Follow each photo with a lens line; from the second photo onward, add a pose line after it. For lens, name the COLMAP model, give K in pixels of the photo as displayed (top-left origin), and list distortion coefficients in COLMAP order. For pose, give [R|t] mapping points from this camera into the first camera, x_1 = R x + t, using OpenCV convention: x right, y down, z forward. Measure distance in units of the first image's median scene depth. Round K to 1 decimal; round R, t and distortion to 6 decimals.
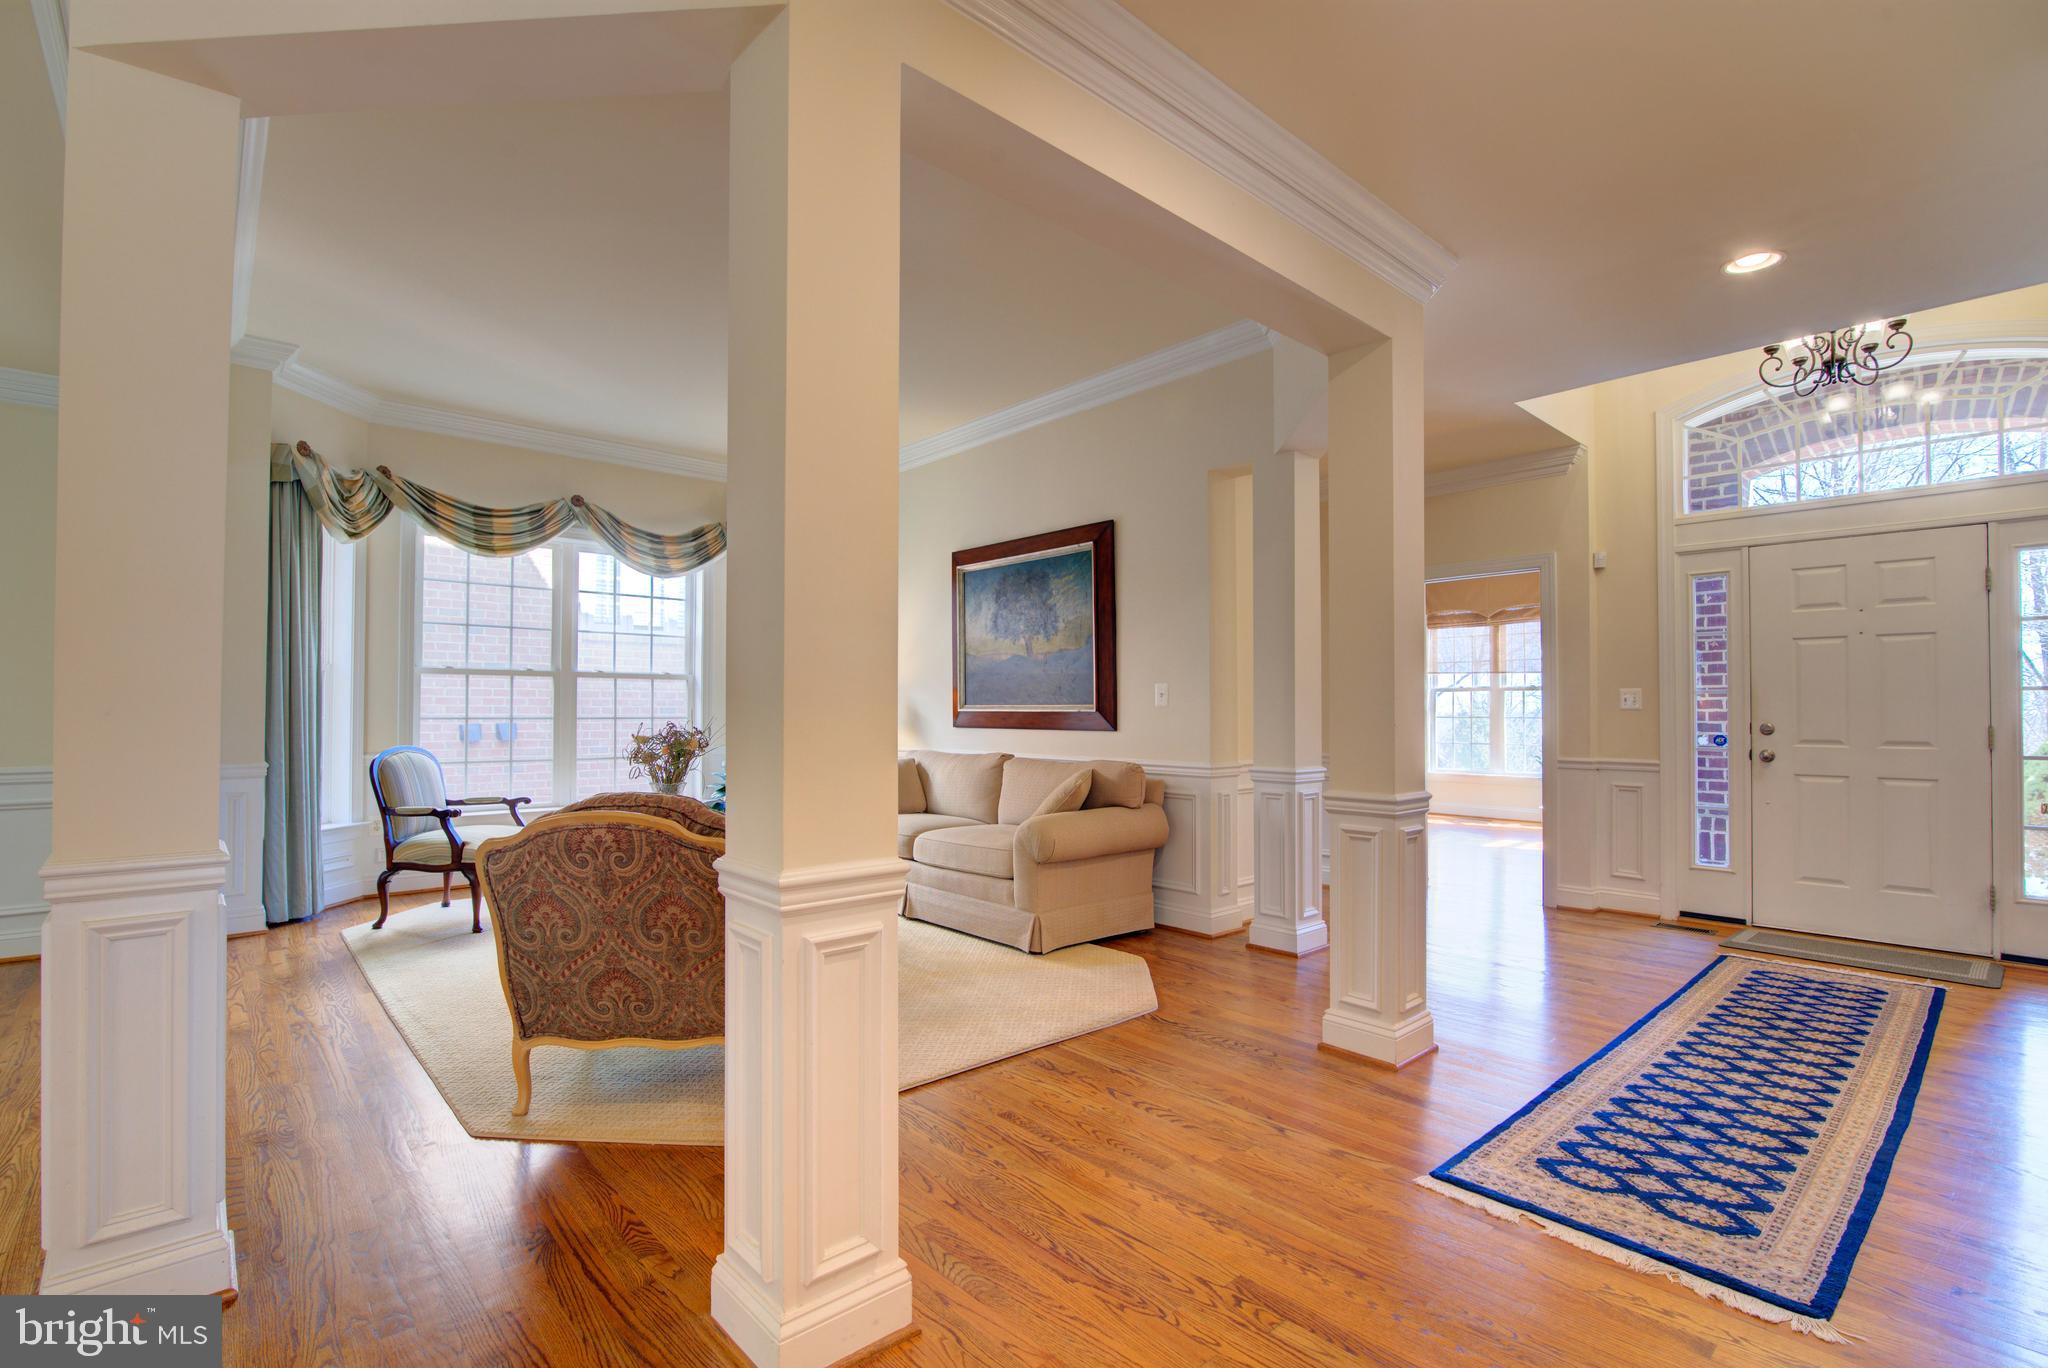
lens RADIAL K [[953.9, 0, 1011.3], [0, 953.9, 696.7], [0, 0, 1]] dist [-0.004038, -0.000928]
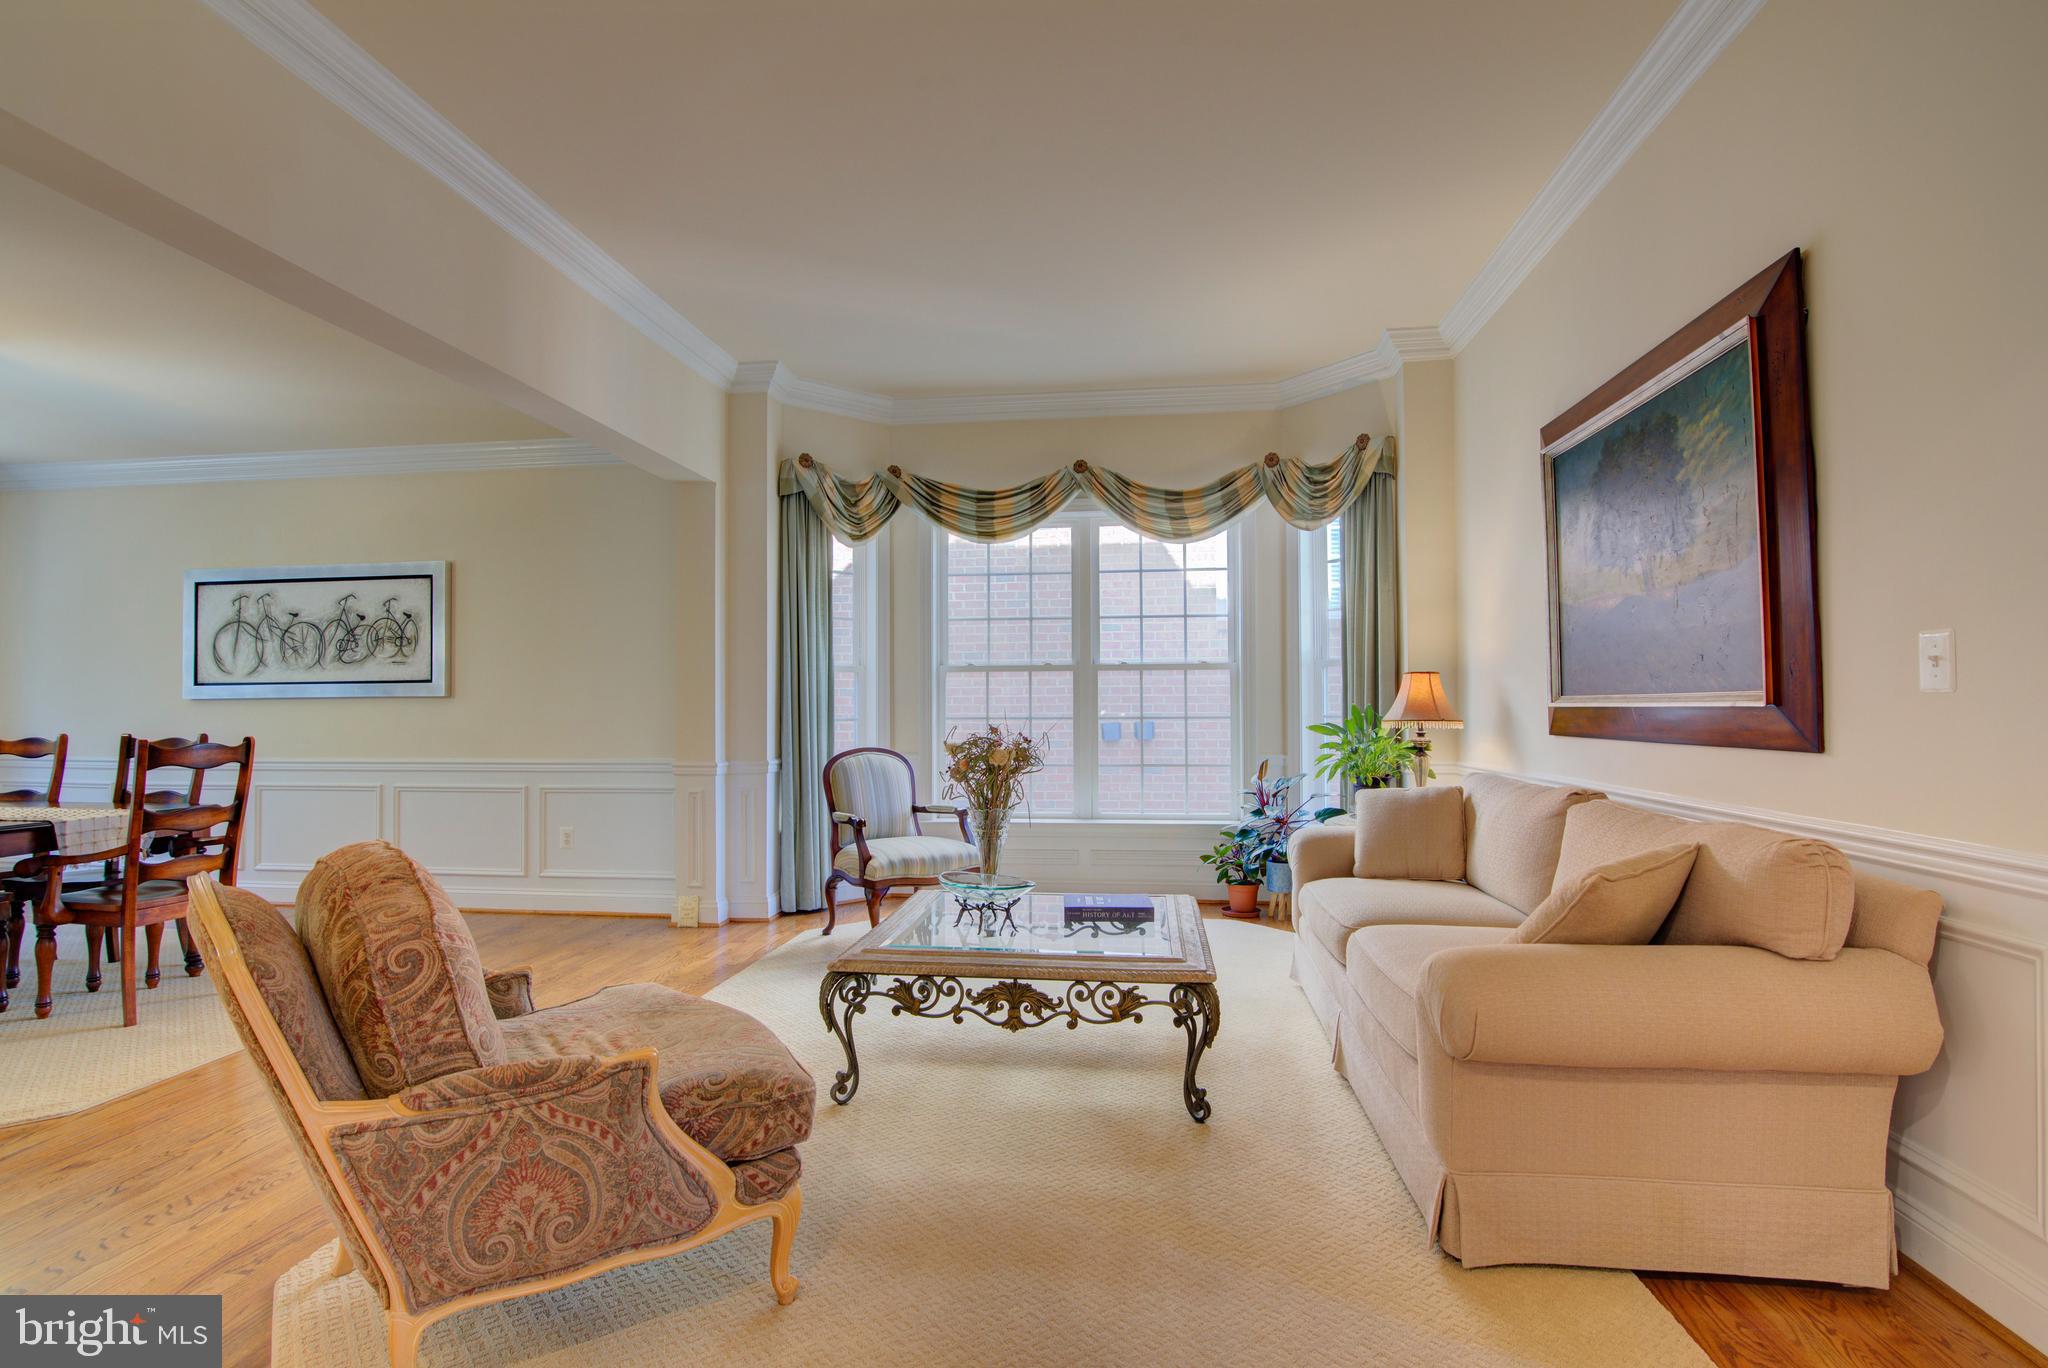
lens RADIAL K [[953.9, 0, 1034.7], [0, 953.9, 695.2], [0, 0, 1]] dist [-0.004038, -0.000928]
pose [[0.662893, -0.016505, -0.748532, 0.176393], [0.018835, 0.999808, -0.005366, 0.006131], [0.748477, -0.010541, 0.663077, 0.431901]]
